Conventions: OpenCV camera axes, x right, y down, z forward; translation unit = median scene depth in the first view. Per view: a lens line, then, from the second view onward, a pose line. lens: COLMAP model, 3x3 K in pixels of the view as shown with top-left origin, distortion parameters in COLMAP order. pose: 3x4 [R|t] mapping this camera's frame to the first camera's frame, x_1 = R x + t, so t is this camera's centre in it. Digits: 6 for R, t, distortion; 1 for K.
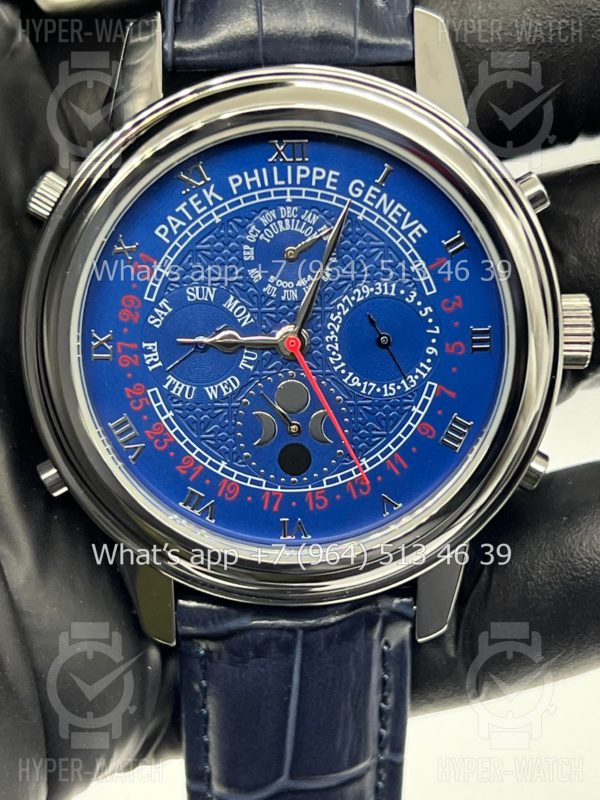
lens RADIAL K [[1911.2, 0, 292.7], [0, 1911.2, 403.2], [0, 0, 1]] dist [0.271842, 0.000000]
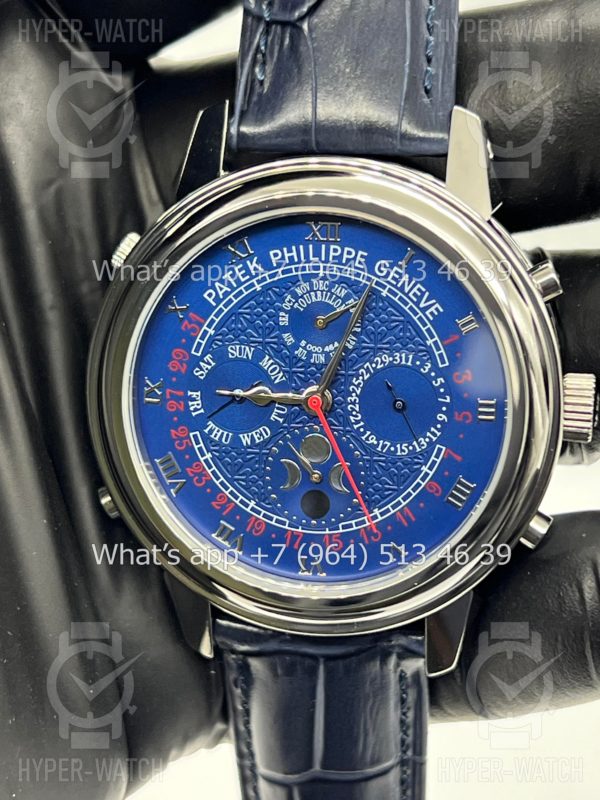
lens RADIAL K [[1911.2, 0, 296.6], [0, 1911.2, 402.7], [0, 0, 1]] dist [0.271842, 0.000000]
pose [[0.979432, 0.074565, -0.187489, 0.197022], [-0.070796, 0.997133, 0.026731, -0.059491], [0.188944, -0.012908, 0.981903, -0.101354]]
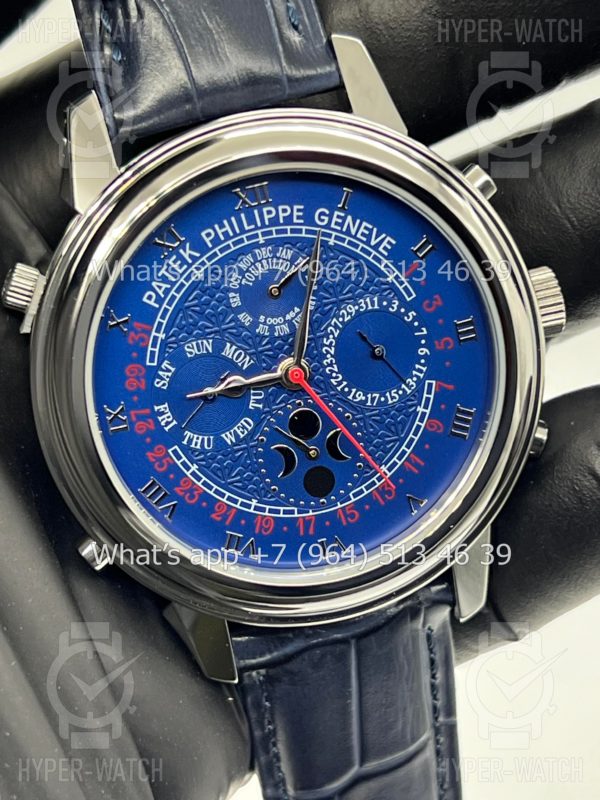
lens RADIAL K [[1911.2, 0, 300.3], [0, 1911.2, 400.1], [0, 0, 1]] dist [0.271842, 0.000000]
pose [[0.967479, -0.226796, 0.112020, -0.116581], [0.224267, 0.973904, 0.034851, -0.053087], [-0.117001, -0.008596, 0.993095, -0.036208]]
